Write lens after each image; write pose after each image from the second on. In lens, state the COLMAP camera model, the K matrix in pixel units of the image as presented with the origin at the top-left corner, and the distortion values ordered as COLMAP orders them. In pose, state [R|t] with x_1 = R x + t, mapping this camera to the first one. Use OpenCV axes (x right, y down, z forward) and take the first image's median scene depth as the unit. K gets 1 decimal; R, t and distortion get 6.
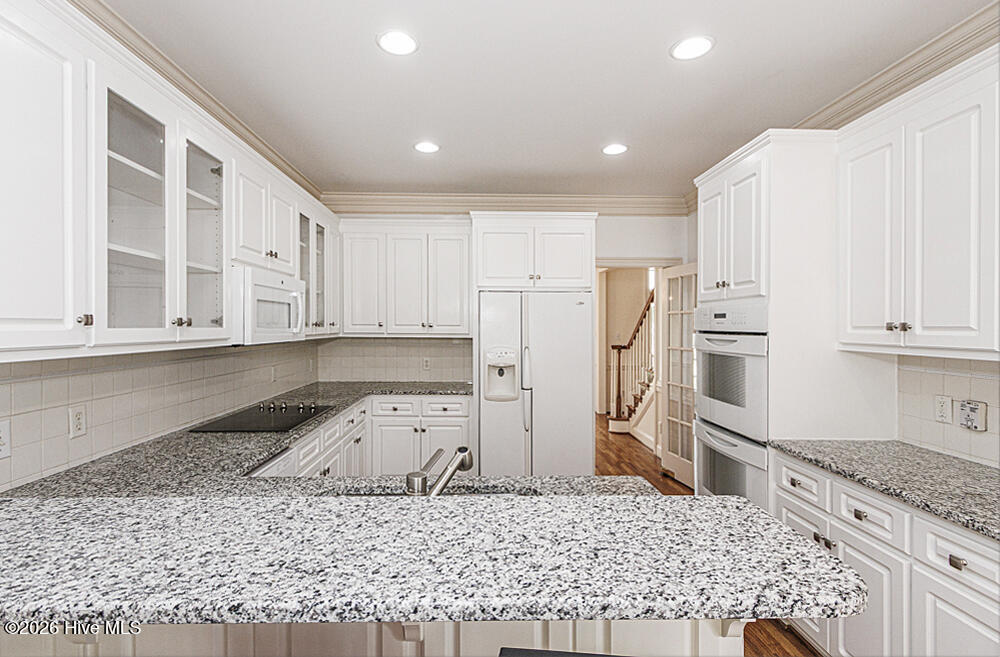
lens RADIAL K [[468.2, 0, 486.9], [0, 468.2, 329.9], [0, 0, 1]] dist [0.003171, -0.000423]
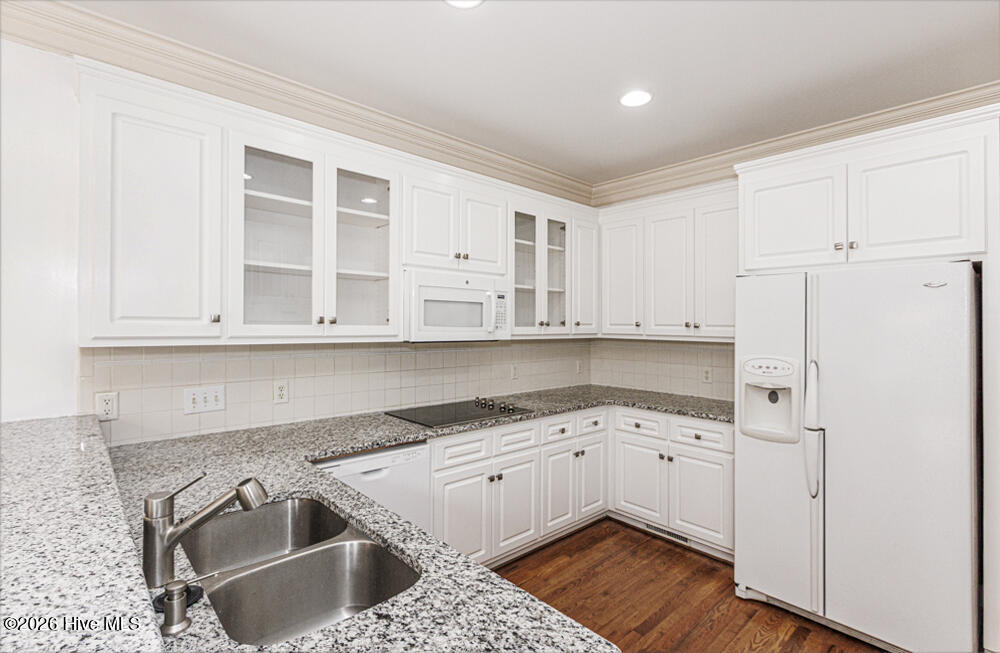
lens RADIAL K [[462.9, 0, 487.8], [0, 462.9, 327.7], [0, 0, 1]] dist [0.004200, -0.002304]
pose [[0.652166, 0.007681, -0.758037, 0.357962], [-0.013323, 0.999910, -0.001331, -0.000897], [0.757959, 0.010968, 0.652210, 0.367722]]
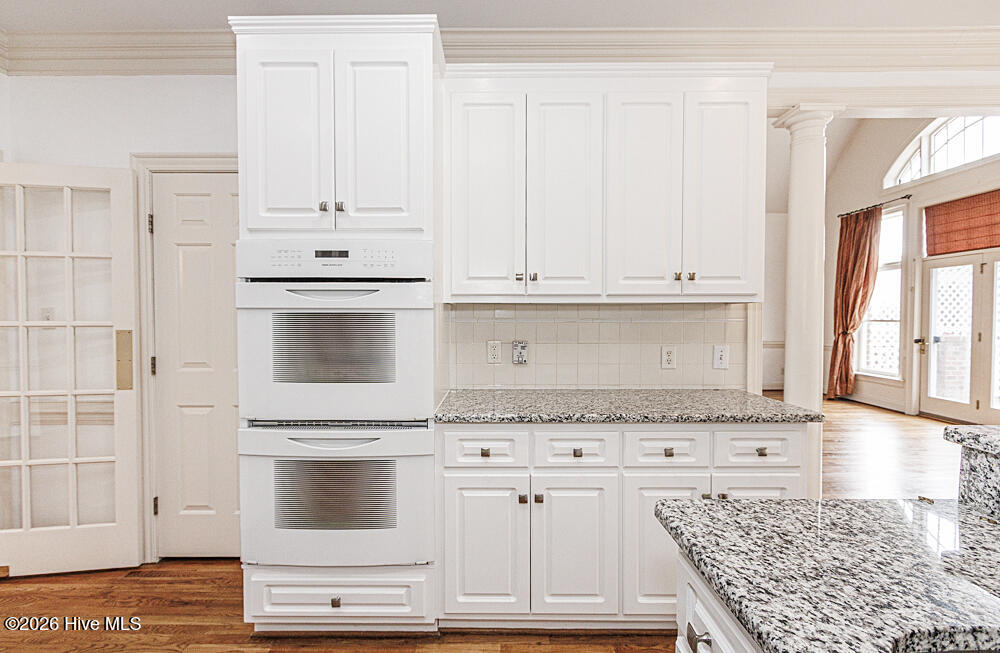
lens RADIAL K [[462.9, 0, 491.5], [0, 462.9, 321.4], [0, 0, 1]] dist [0.004200, -0.002304]
pose [[0.018295, -0.019817, 0.999636, -0.137775], [0.012102, 0.999735, 0.019597, 0.051512], [-0.999759, 0.011739, 0.018530, 0.724663]]
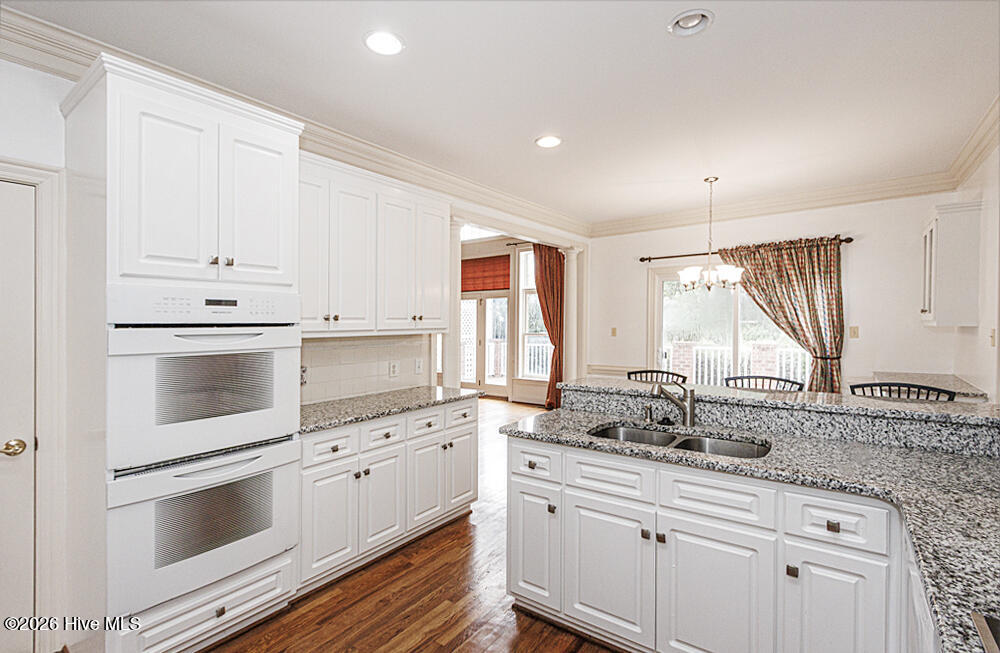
lens RADIAL K [[462.9, 0, 505.8], [0, 462.9, 327.8], [0, 0, 1]] dist [0.004200, -0.002304]
pose [[-0.800996, -0.009100, 0.598601, -0.287401], [0.007814, 0.999640, 0.025652, -0.004763], [-0.598619, 0.025225, -0.800637, 1.246811]]
